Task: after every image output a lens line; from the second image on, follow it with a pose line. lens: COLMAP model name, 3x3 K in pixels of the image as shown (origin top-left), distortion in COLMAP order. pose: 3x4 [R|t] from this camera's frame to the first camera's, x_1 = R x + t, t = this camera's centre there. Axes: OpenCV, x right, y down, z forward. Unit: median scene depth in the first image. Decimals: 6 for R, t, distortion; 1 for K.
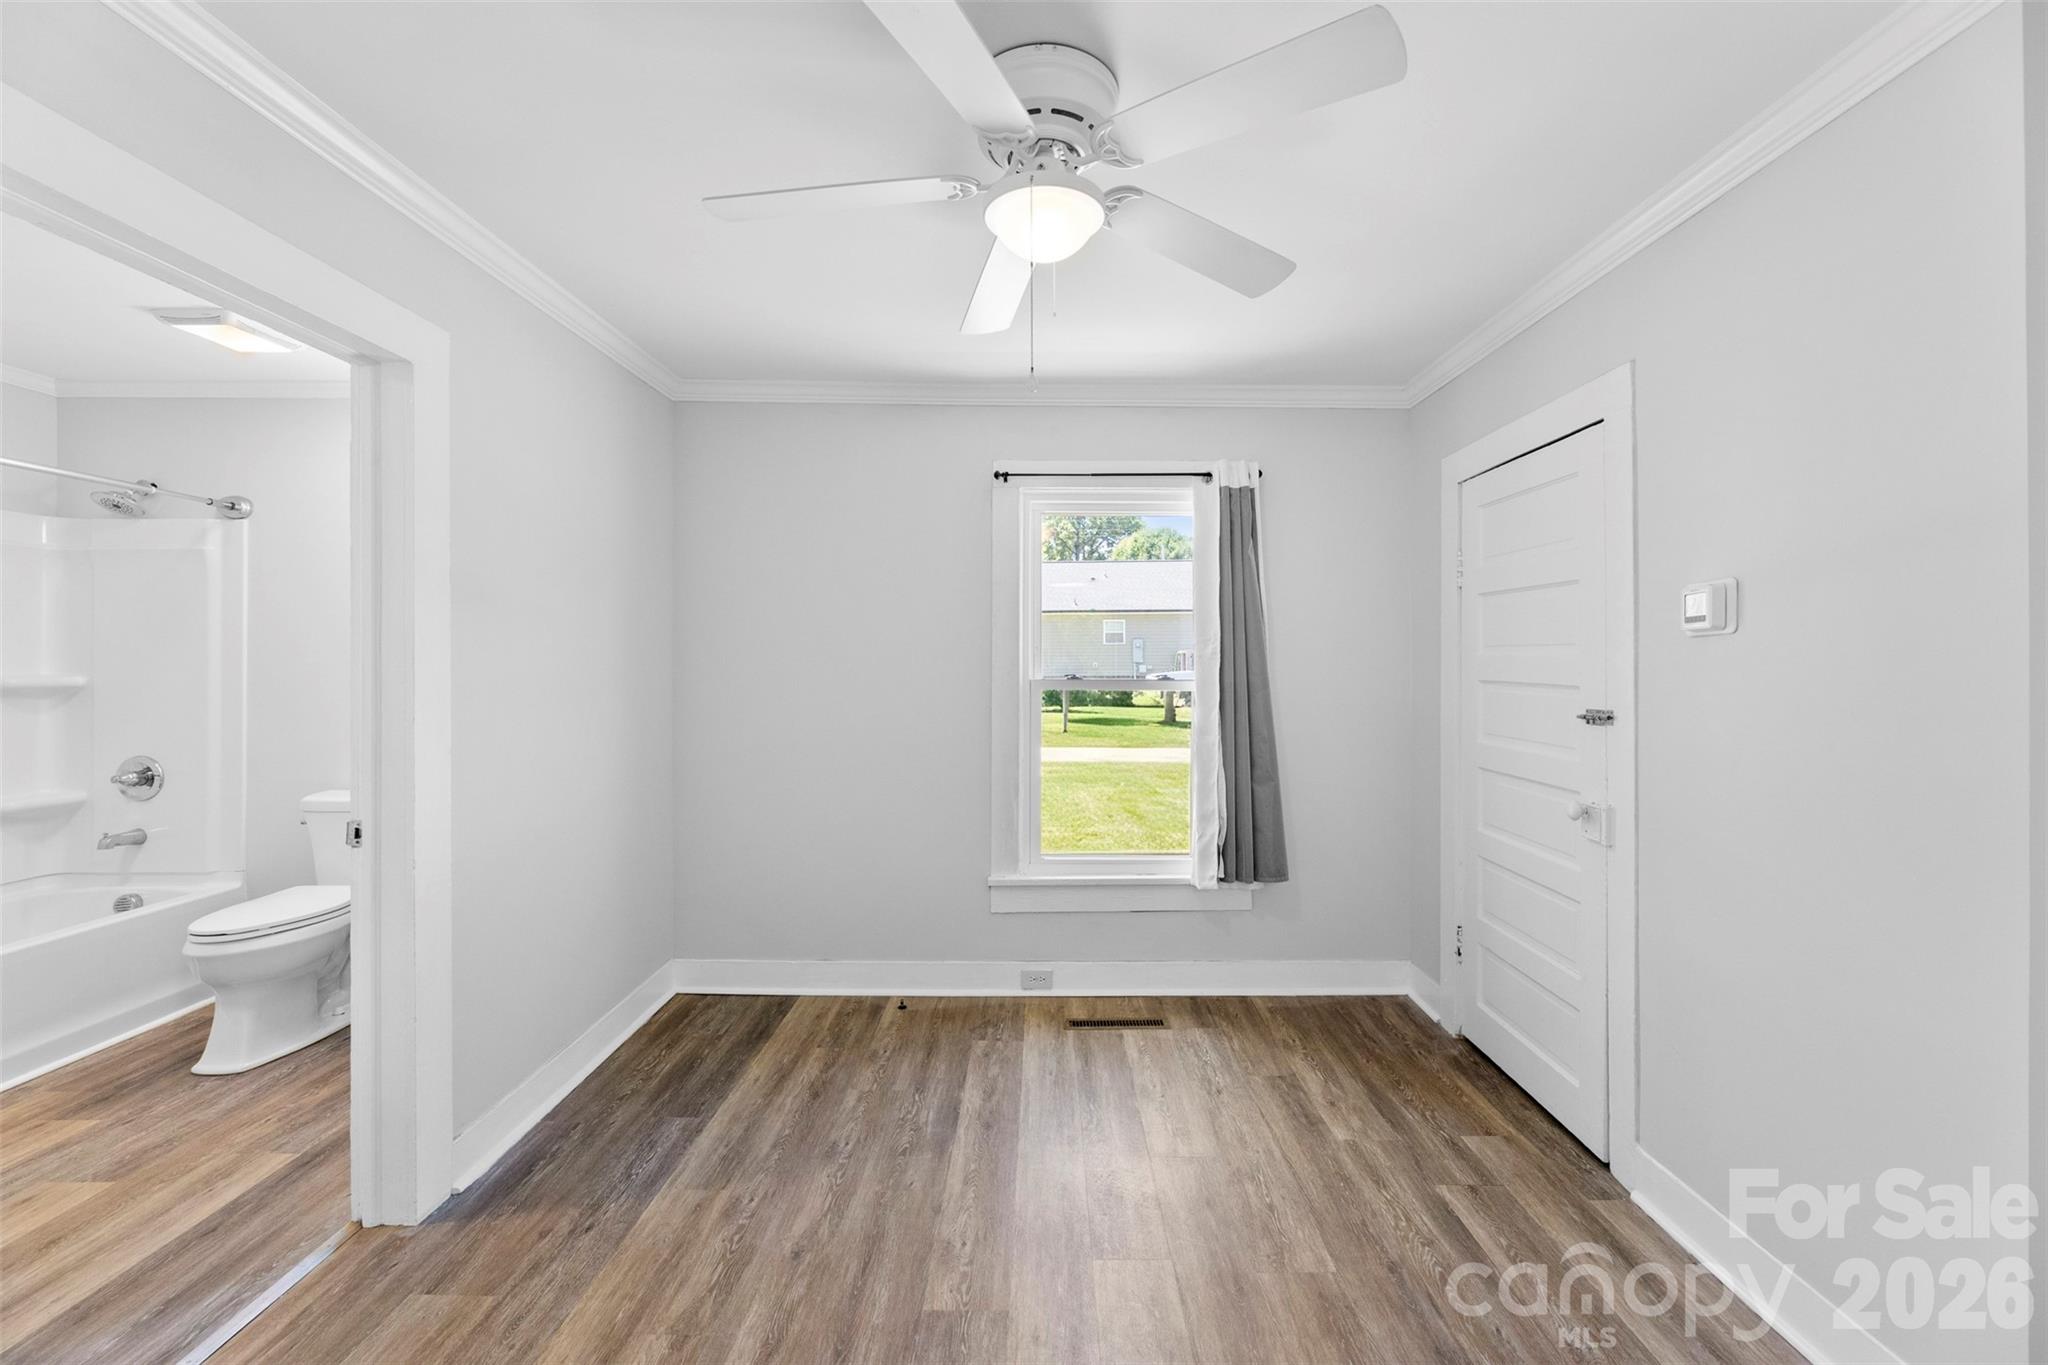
lens RADIAL K [[828.0, 0, 1049.8], [0, 828.0, 663.6], [0, 0, 1]] dist [-0.000232, 0.000054]
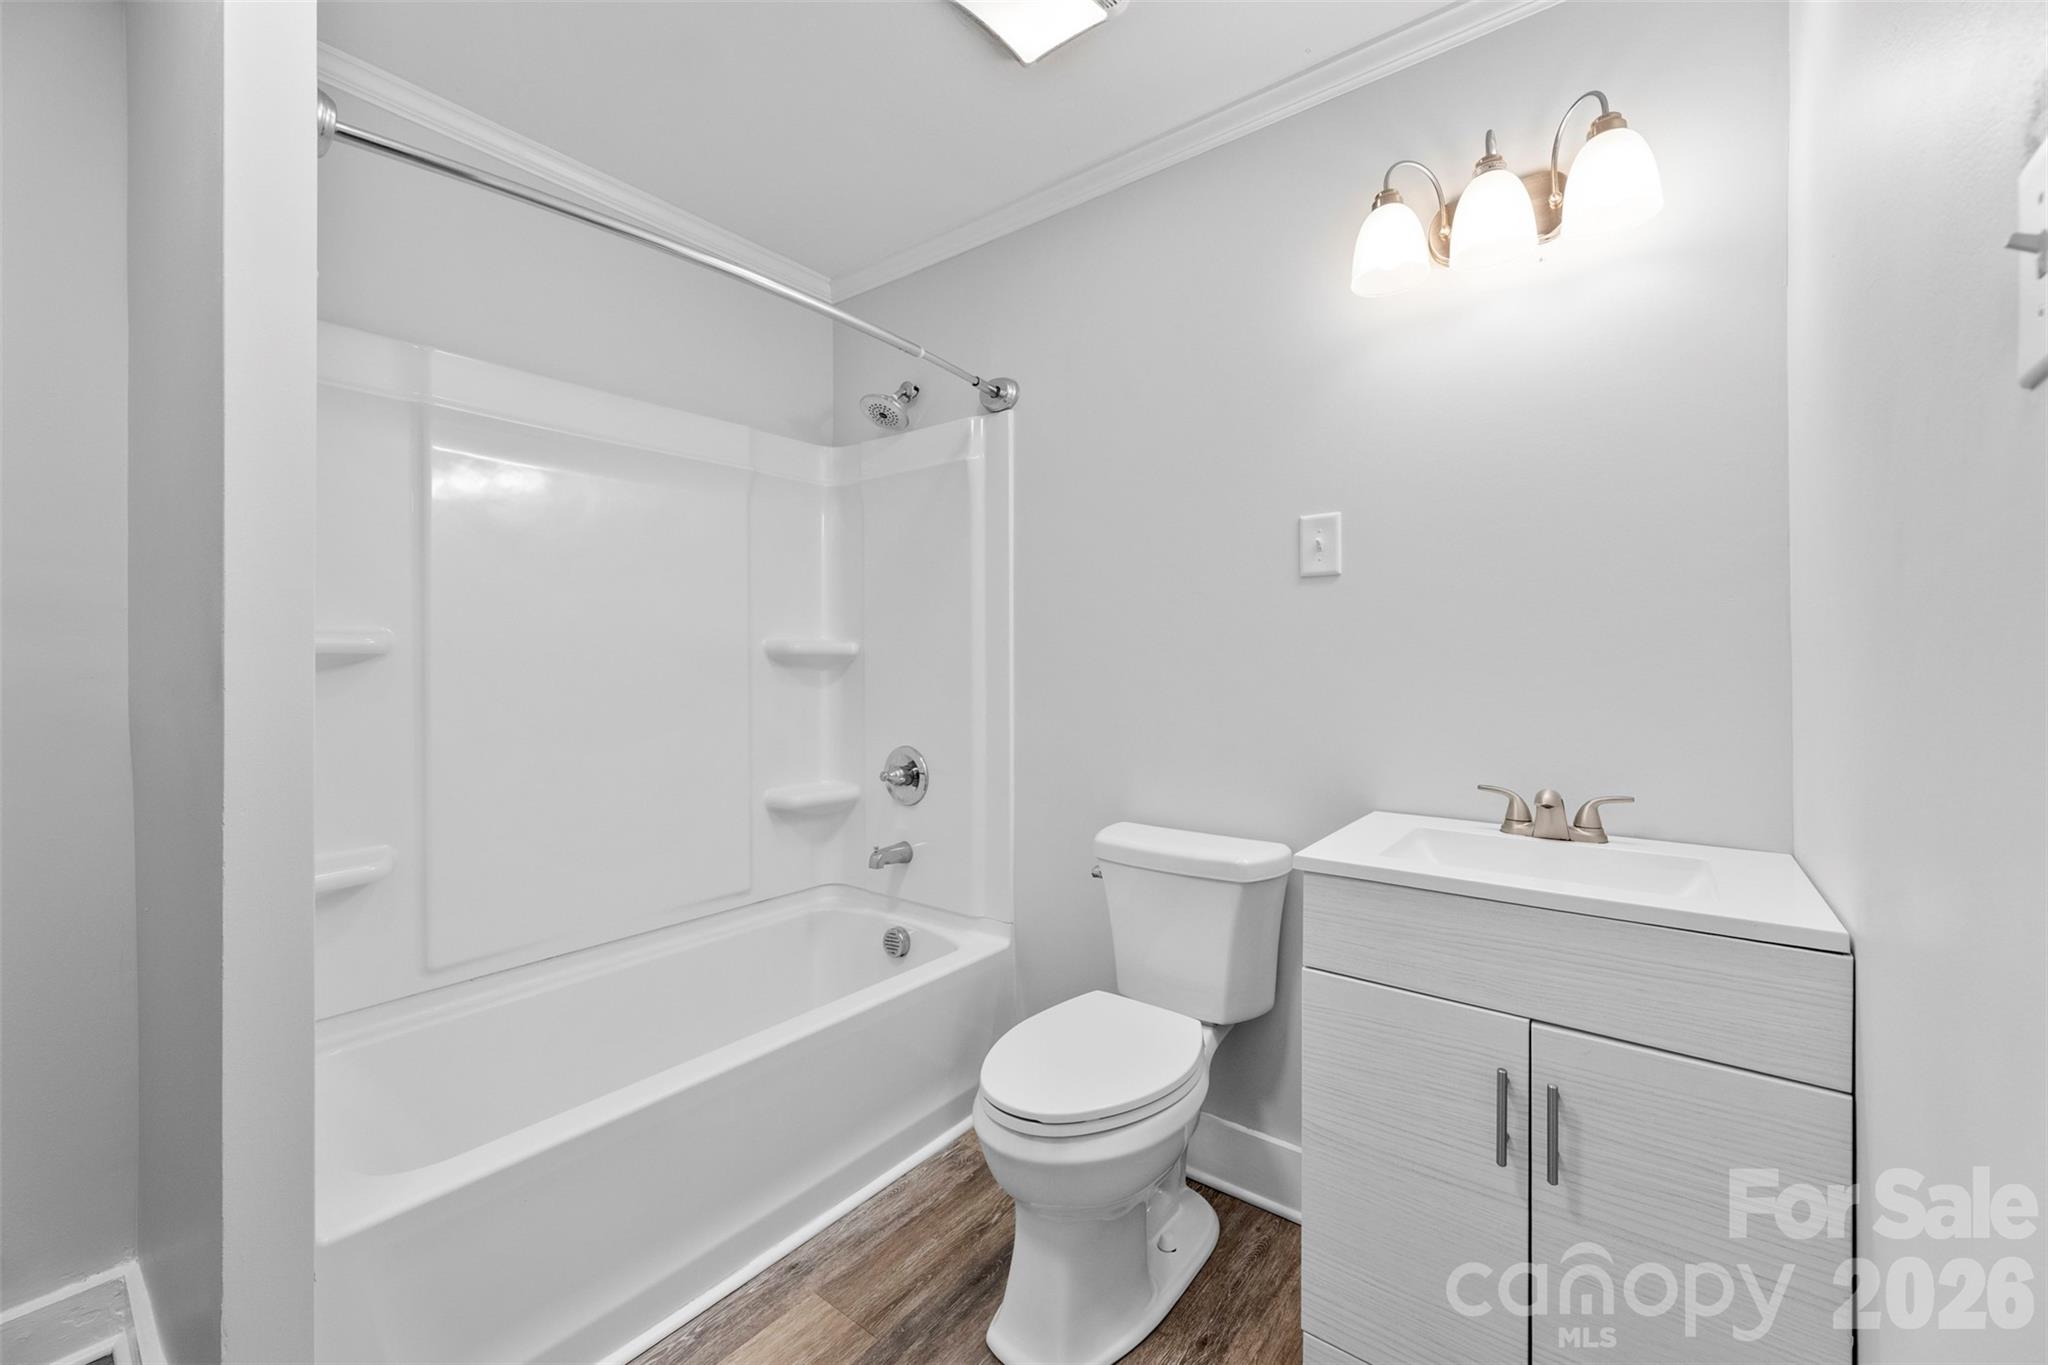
lens RADIAL K [[824.7, 0, 1024.5], [0, 824.7, 665.9], [0, 0, 1]] dist [0.000913, 0.000104]
pose [[0.786102, 0.000097, -0.618097, -0.551231], [0.004866, 0.999968, 0.006345, 0.034298], [0.618078, -0.007996, 0.786076, 0.478130]]
